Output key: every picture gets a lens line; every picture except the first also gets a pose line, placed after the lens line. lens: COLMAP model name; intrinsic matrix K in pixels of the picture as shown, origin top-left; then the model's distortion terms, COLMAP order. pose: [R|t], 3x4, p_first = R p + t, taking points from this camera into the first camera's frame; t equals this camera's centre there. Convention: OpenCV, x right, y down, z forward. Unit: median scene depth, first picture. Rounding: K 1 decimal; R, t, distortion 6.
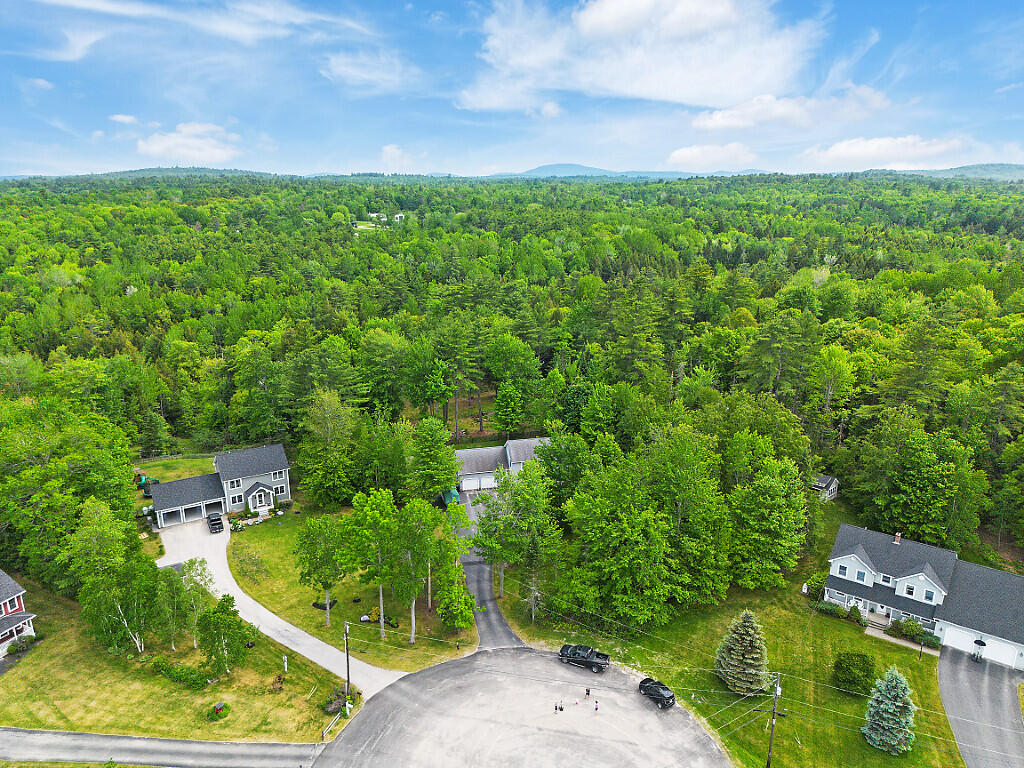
lens RADIAL K [[722.3, 0, 512.0], [0, 722.3, 384.0], [0, 0, 1]] dist [0.076873, -0.076872]
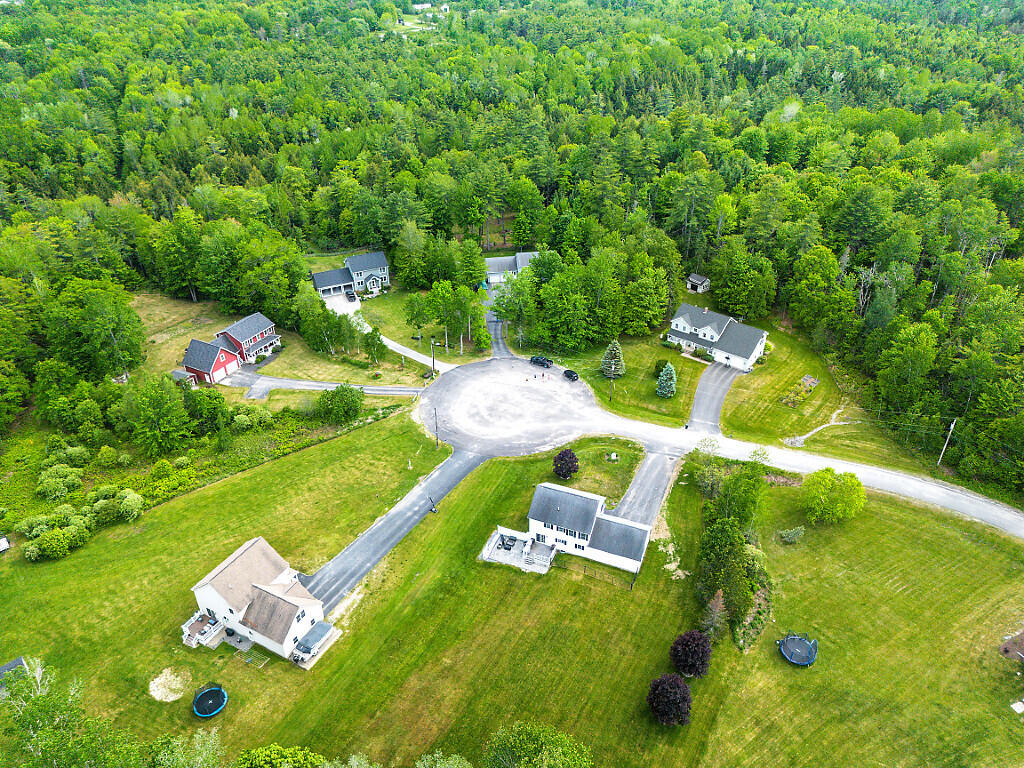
lens RADIAL K [[724.8, 0, 512.0], [0, 724.8, 384.0], [0, 0, 1]] dist [0.090910, -0.097483]
pose [[0.997782, 0.031499, -0.058647, 0.114816], [-0.013800, 0.959707, 0.280662, -0.128230], [0.065124, -0.279230, 0.958013, -0.868416]]
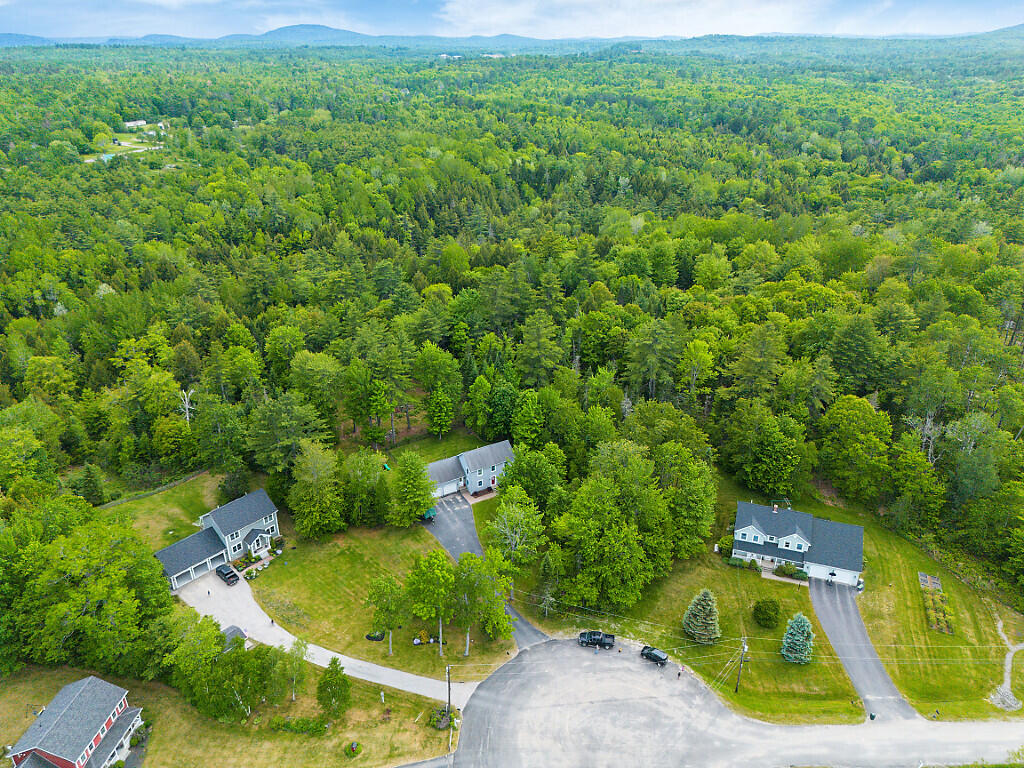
lens RADIAL K [[722.3, 0, 512.0], [0, 722.3, 384.0], [0, 0, 1]] dist [0.076873, -0.076872]
pose [[0.950451, -0.131005, 0.281922, -0.318265], [0.082947, 0.980862, 0.176149, -0.301127], [-0.299603, -0.144037, 0.943129, -0.163087]]
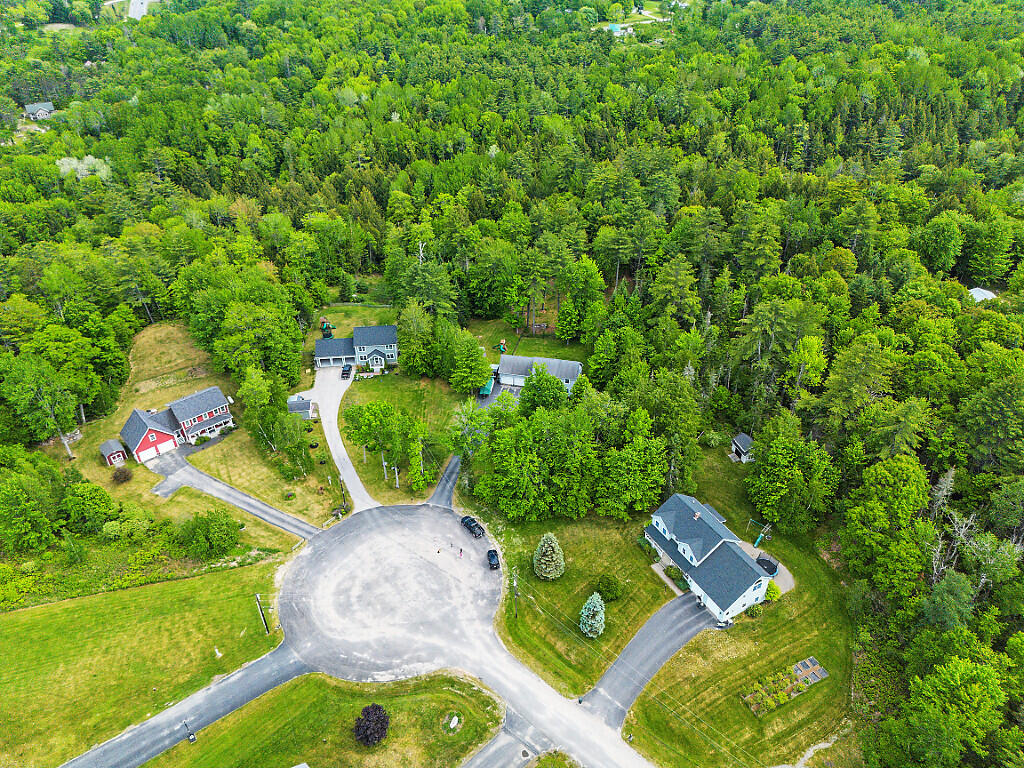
lens RADIAL K [[722.3, 0, 512.0], [0, 722.3, 384.0], [0, 0, 1]] dist [0.076873, -0.076872]
pose [[0.903820, 0.230572, -0.360480, 0.585215], [-0.103770, 0.935369, 0.338106, -0.421602], [0.415140, -0.268180, 0.869332, -0.274958]]
